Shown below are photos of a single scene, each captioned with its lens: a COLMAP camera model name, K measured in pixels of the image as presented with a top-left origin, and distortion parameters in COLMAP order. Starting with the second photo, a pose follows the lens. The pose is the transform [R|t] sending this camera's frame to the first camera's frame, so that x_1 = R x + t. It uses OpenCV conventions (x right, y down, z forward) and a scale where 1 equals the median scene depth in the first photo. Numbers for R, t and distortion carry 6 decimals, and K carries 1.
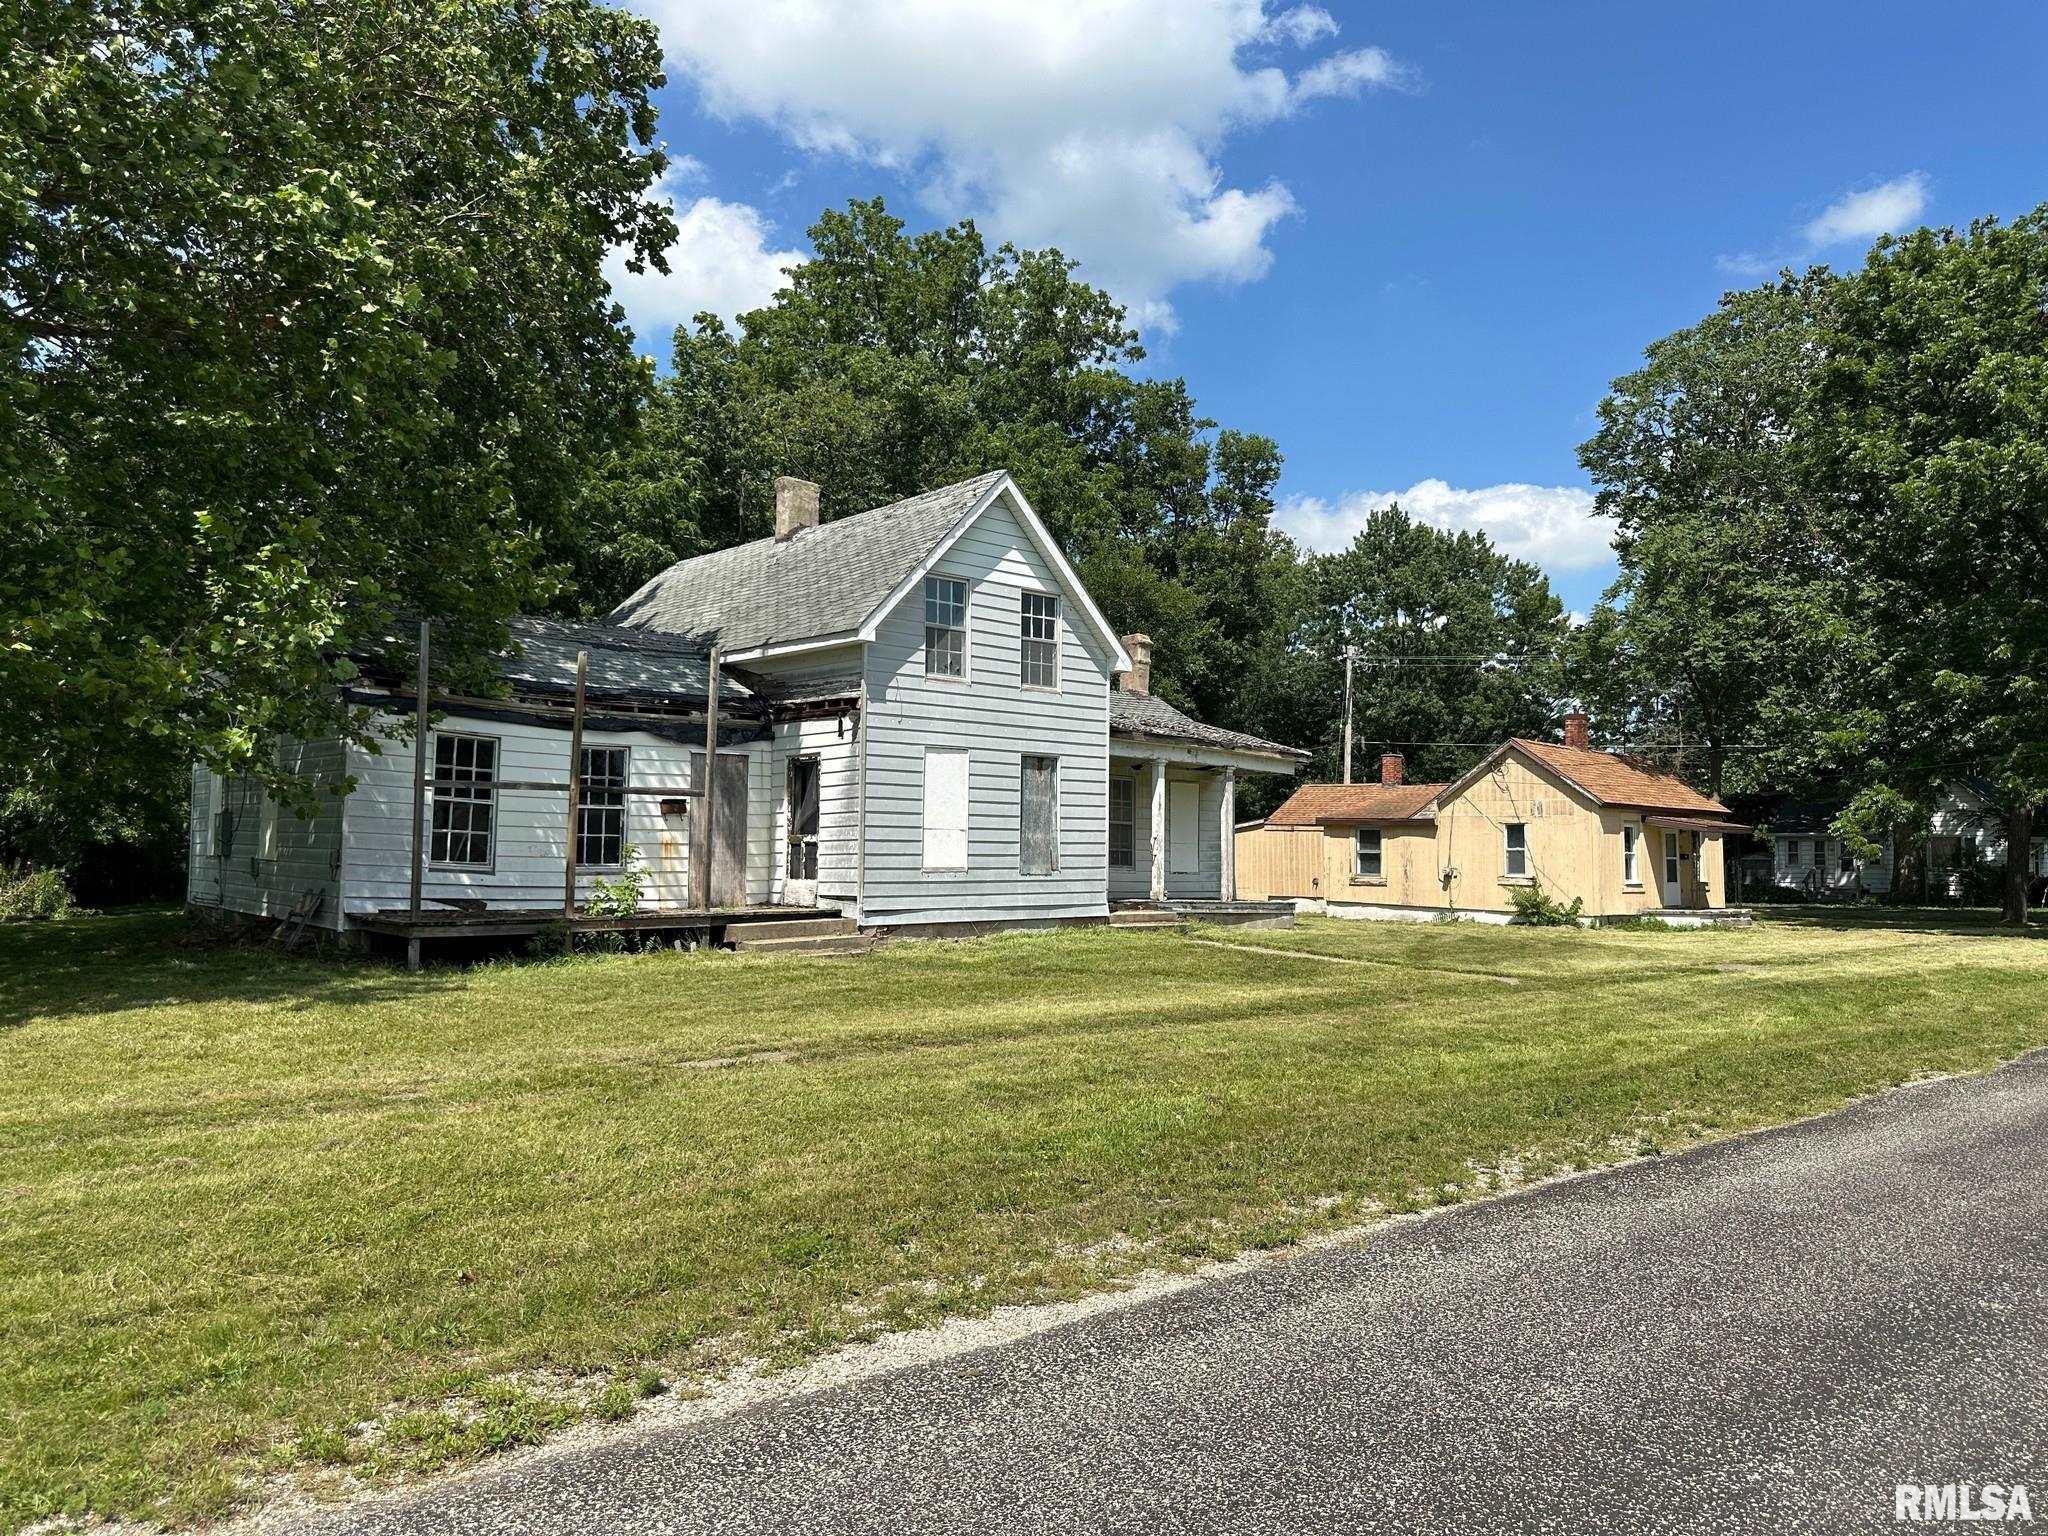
lens RADIAL K [[1456.3, 0, 1026.2], [0, 1456.3, 770.3], [0, 0, 1]] dist [-0.003123, 0.000084]
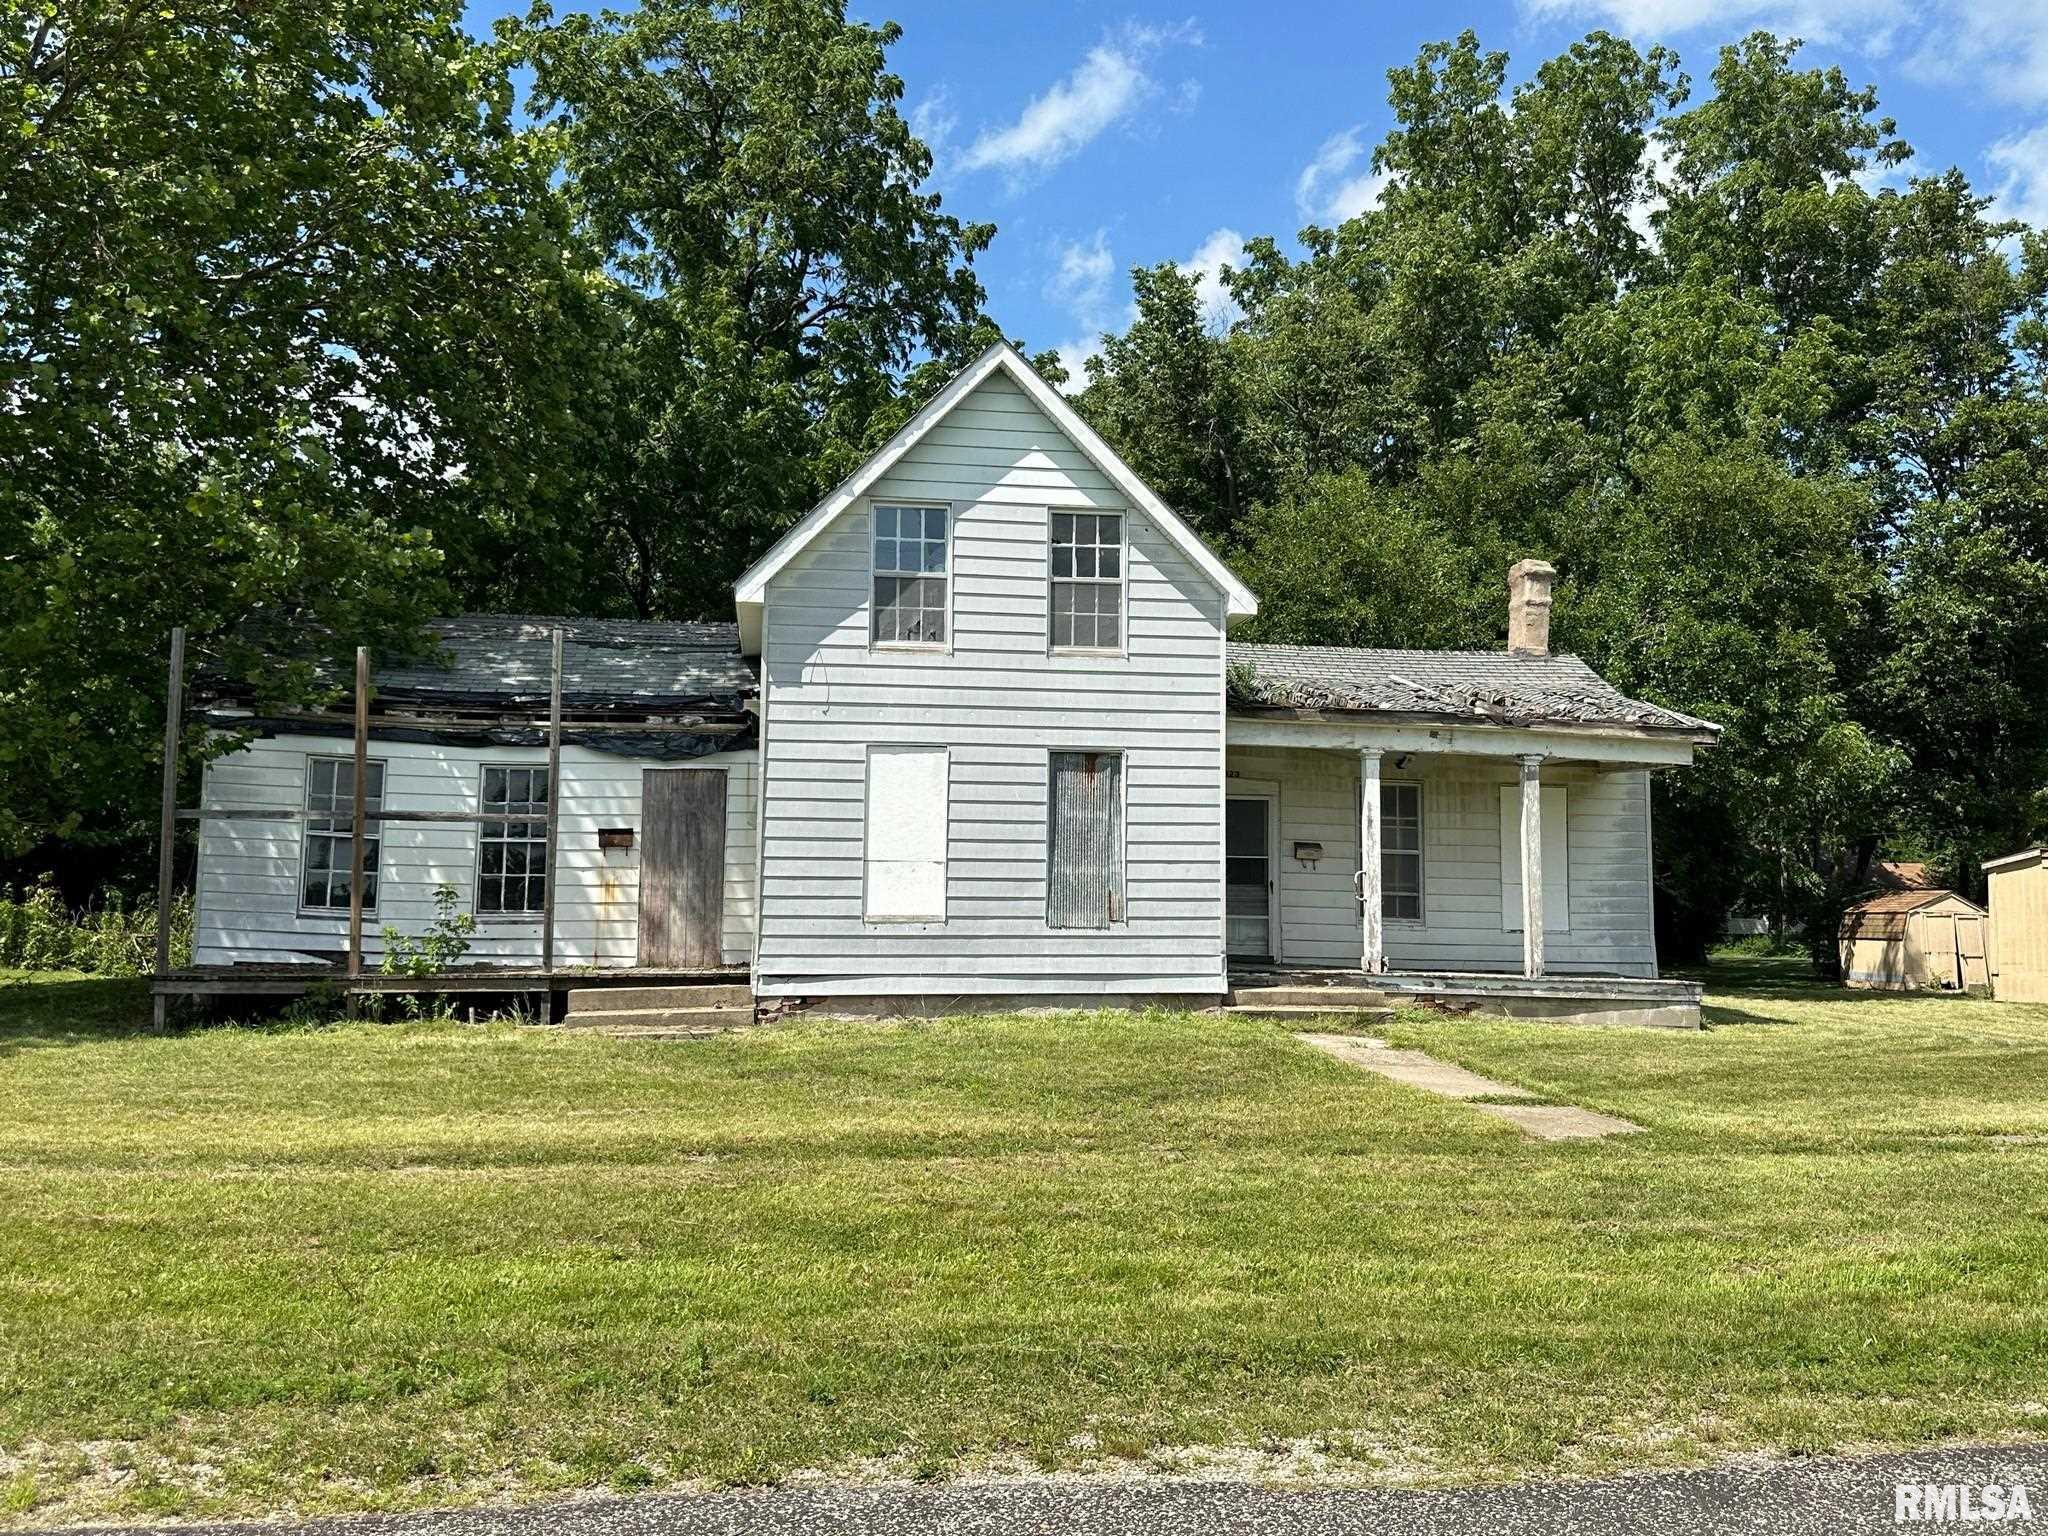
lens RADIAL K [[1683.2, 0, 1023.4], [0, 1683.2, 763.6], [0, 0, 1]] dist [0.037330, -0.012488]
pose [[0.824362, -0.048602, -0.563972, 0.440245], [0.031840, 0.998711, -0.039526, 0.026762], [0.565167, 0.014627, 0.824847, 0.355799]]
